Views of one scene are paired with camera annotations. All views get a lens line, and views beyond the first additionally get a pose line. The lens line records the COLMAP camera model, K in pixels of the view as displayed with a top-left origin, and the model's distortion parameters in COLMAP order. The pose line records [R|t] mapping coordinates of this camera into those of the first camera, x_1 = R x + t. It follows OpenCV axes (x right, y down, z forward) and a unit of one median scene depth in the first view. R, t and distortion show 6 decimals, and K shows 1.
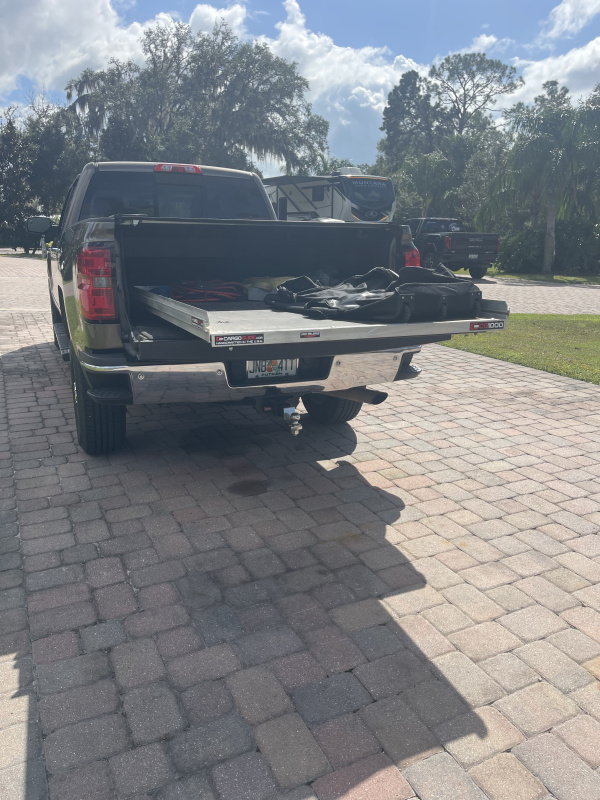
lens RADIAL K [[592.1, 0, 300.0], [0, 592.1, 400.0], [0, 0, 1]] dist [0.072096, -0.069586]
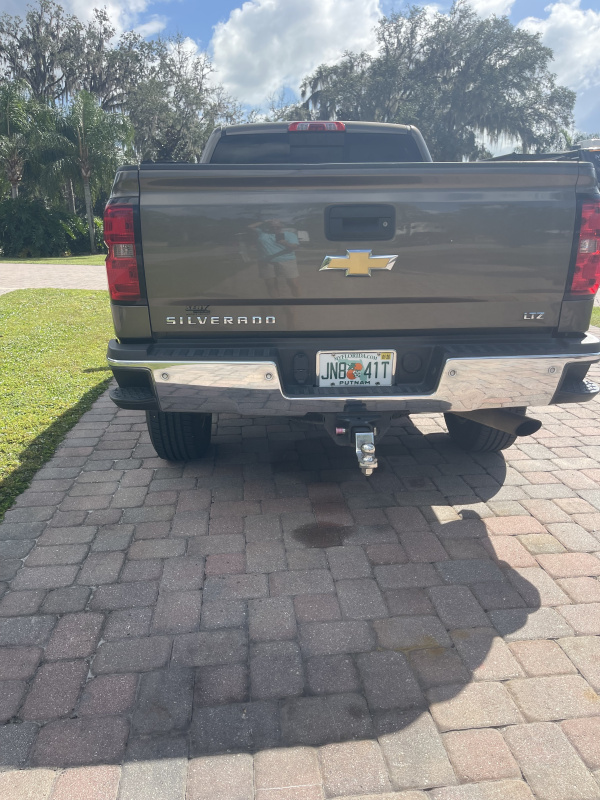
lens RADIAL K [[603.7, 0, 299.5], [0, 603.7, 395.0], [0, 0, 1]] dist [0.078016, -0.098096]
pose [[0.936700, 0.072981, -0.342442, 0.095336], [-0.072837, 0.997255, 0.013299, -0.022944], [0.342473, 0.012486, 0.939445, 0.202836]]
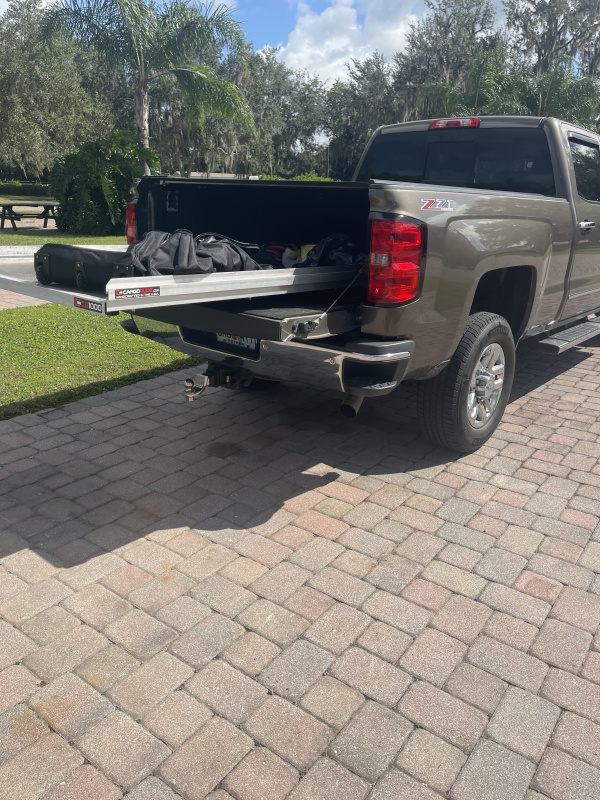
lens RADIAL K [[592.1, 0, 300.0], [0, 592.1, 400.0], [0, 0, 1]] dist [0.072096, -0.069586]
pose [[0.465628, 0.291426, -0.835620, 0.568892], [-0.253341, 0.948603, 0.189661, -0.112159], [0.847944, 0.123385, 0.515526, 0.412707]]
